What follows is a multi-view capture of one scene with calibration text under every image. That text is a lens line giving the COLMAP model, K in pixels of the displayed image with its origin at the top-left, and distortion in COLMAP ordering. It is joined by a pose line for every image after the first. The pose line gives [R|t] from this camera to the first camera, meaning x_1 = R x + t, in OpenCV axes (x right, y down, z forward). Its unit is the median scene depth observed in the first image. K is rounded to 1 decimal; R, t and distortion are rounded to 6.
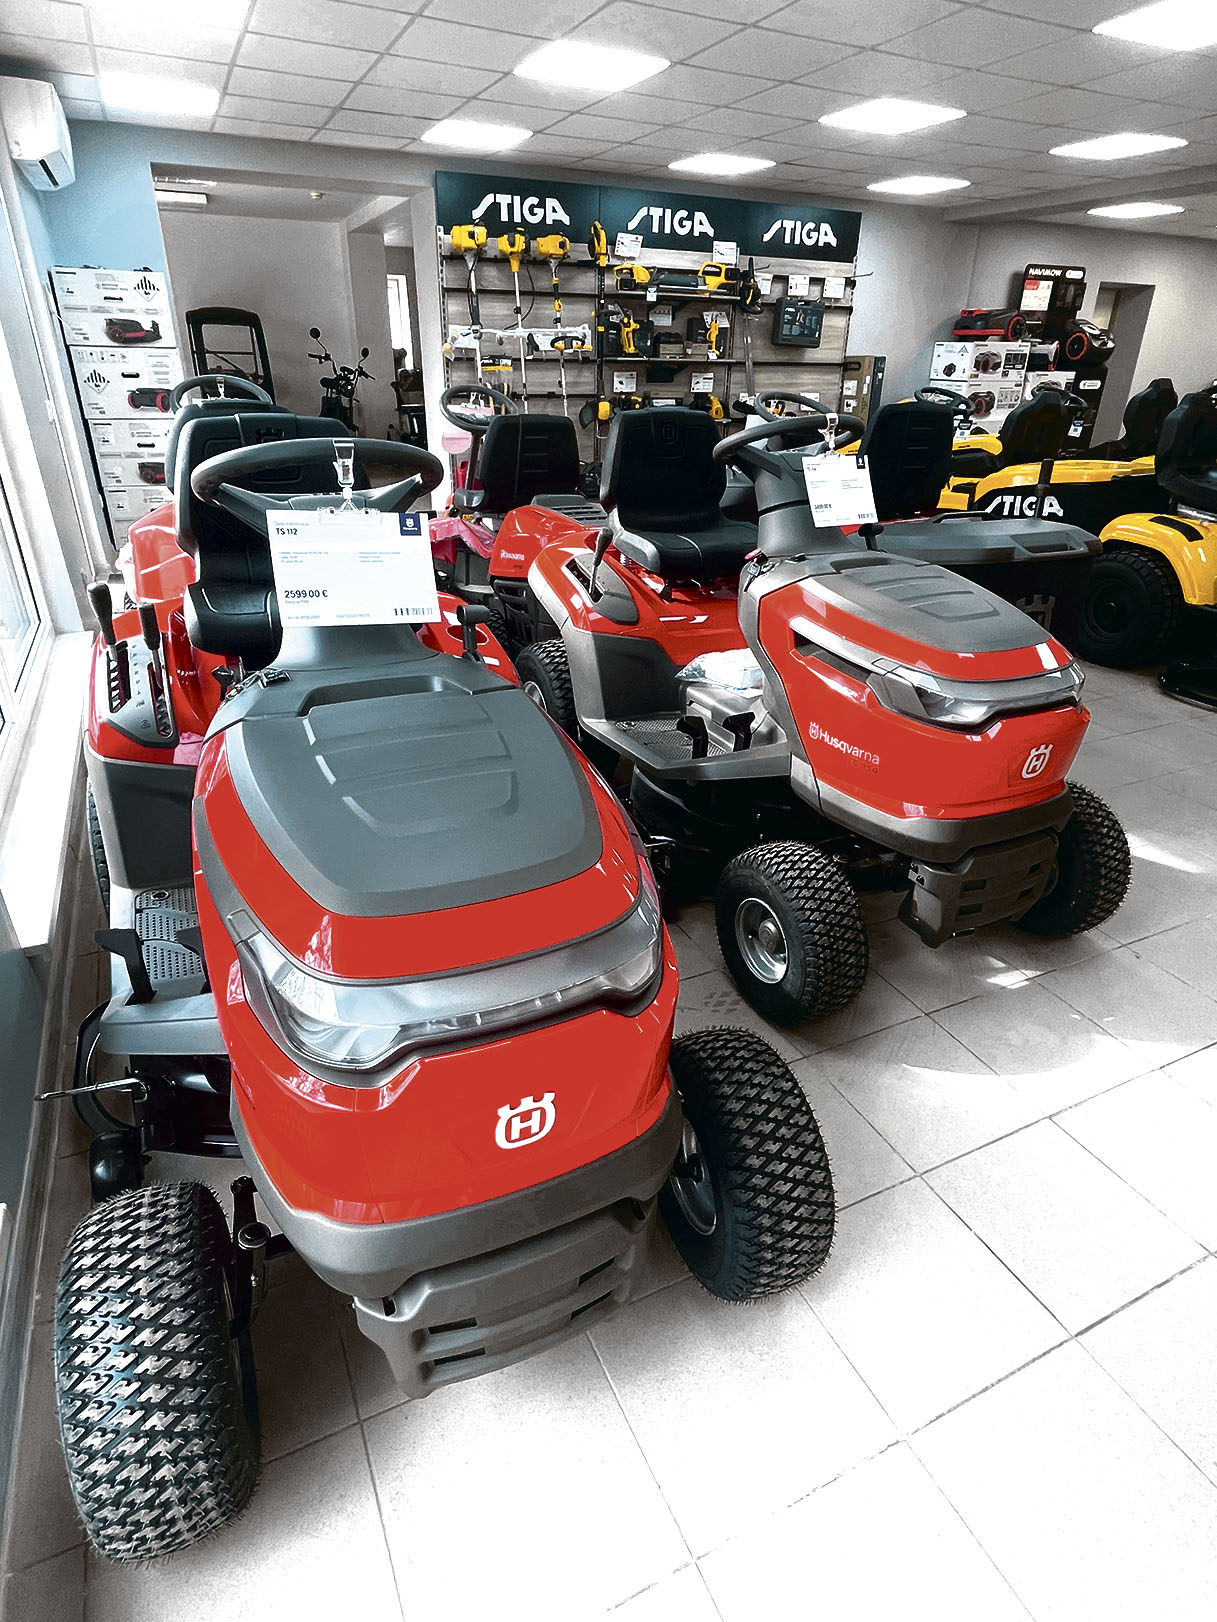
lens RADIAL K [[901.6, 0, 607.0], [0, 901.6, 812.0], [0, 0, 1]] dist [0.002296, 0.002924]
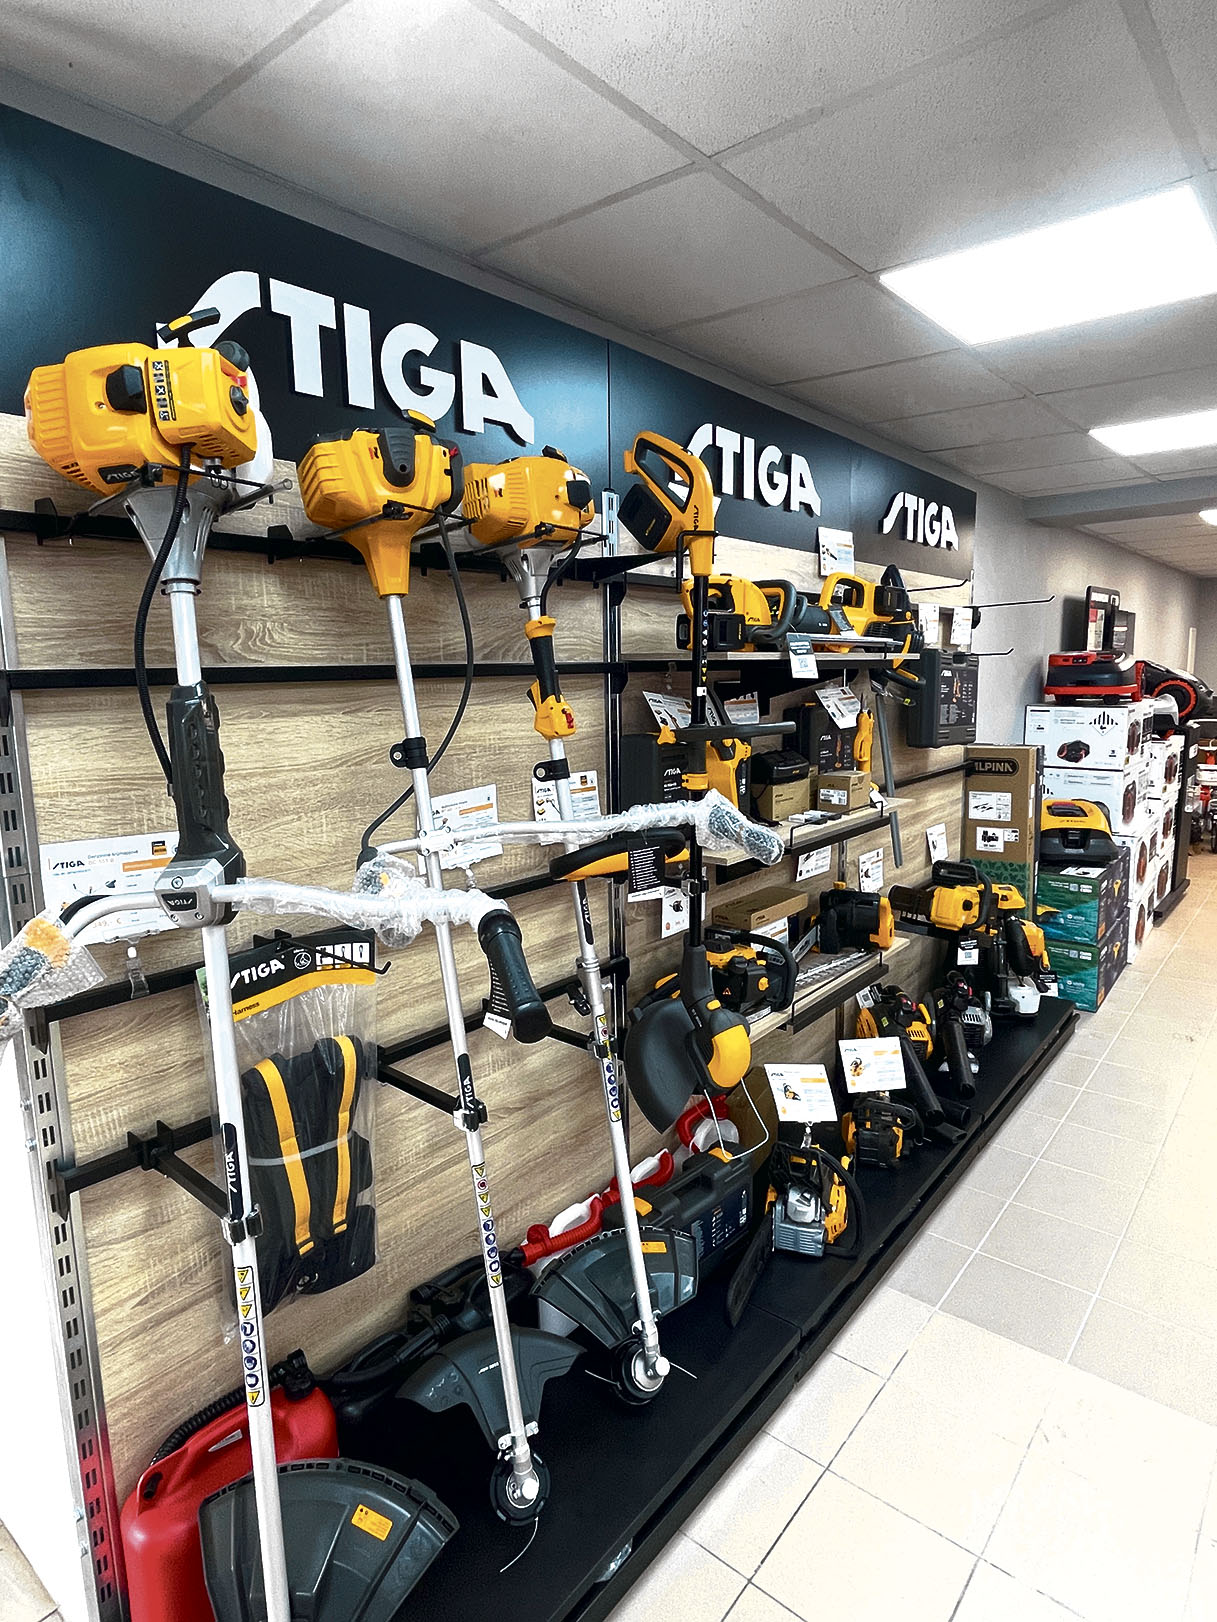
lens RADIAL K [[901.6, 0, 610.8], [0, 901.6, 813.1], [0, 0, 1]] dist [0.002296, 0.002924]
pose [[0.903119, -0.100867, 0.417375, -0.143503], [0.222538, 0.941238, -0.254061, -0.463602], [-0.367223, 0.322329, 0.872497, 0.777346]]
